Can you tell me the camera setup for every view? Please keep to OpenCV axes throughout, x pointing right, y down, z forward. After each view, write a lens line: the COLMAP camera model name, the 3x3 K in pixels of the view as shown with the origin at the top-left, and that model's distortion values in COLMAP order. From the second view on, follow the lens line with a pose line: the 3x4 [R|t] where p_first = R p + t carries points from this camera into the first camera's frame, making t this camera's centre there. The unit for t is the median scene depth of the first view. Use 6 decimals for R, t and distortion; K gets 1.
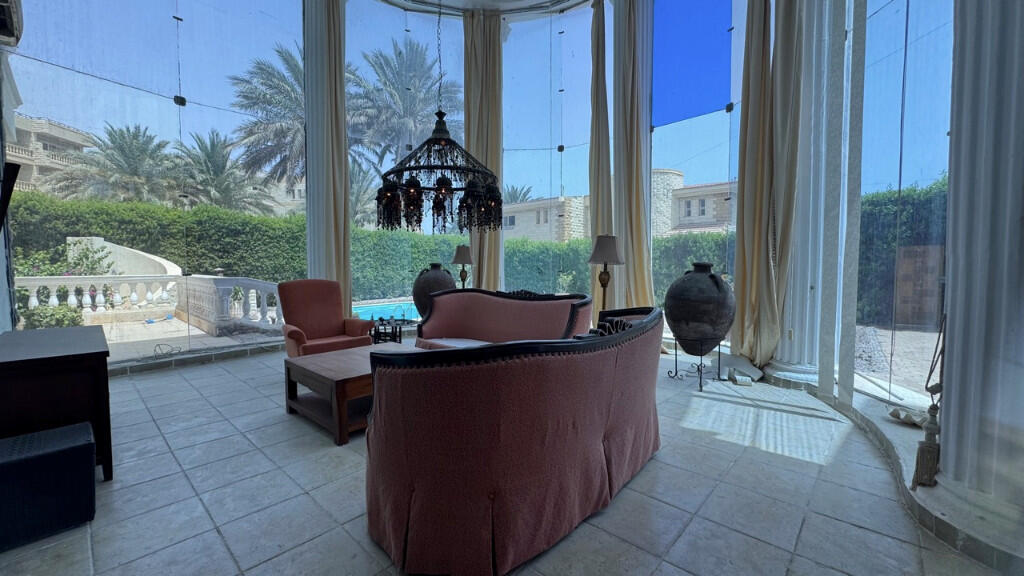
lens RADIAL K [[410.1, 0, 512.0], [0, 410.1, 288.0], [0, 0, 1]] dist [-0.004894, 0.000384]
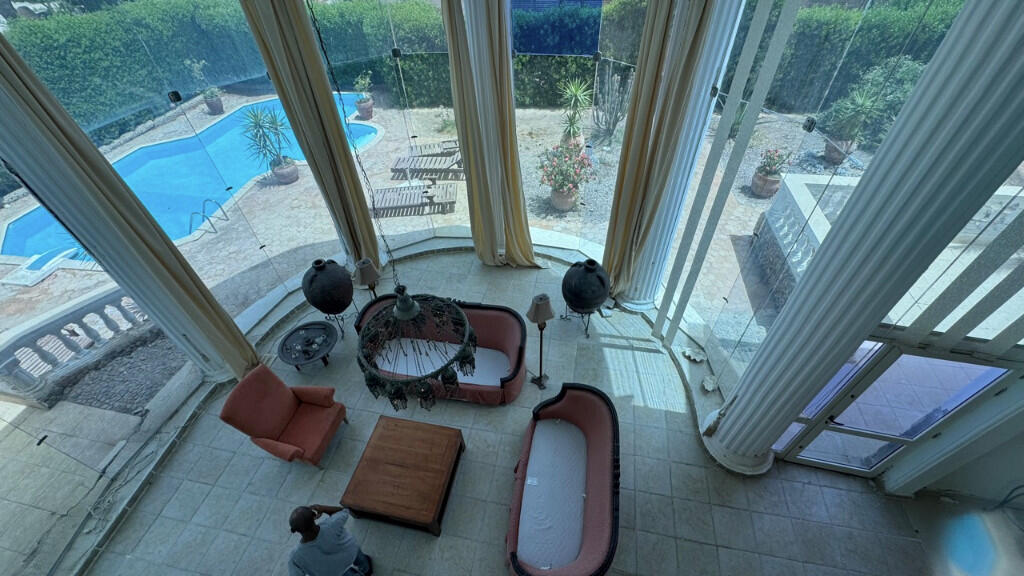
lens RADIAL K [[410.1, 0, 512.0], [0, 410.1, 288.0], [0, 0, 1]] dist [-0.004894, 0.000384]
pose [[0.850524, -0.381508, 0.362022, -0.271703], [0.053846, 0.747888, 0.661638, -0.940645], [-0.523172, -0.543246, 0.656639, 0.241891]]
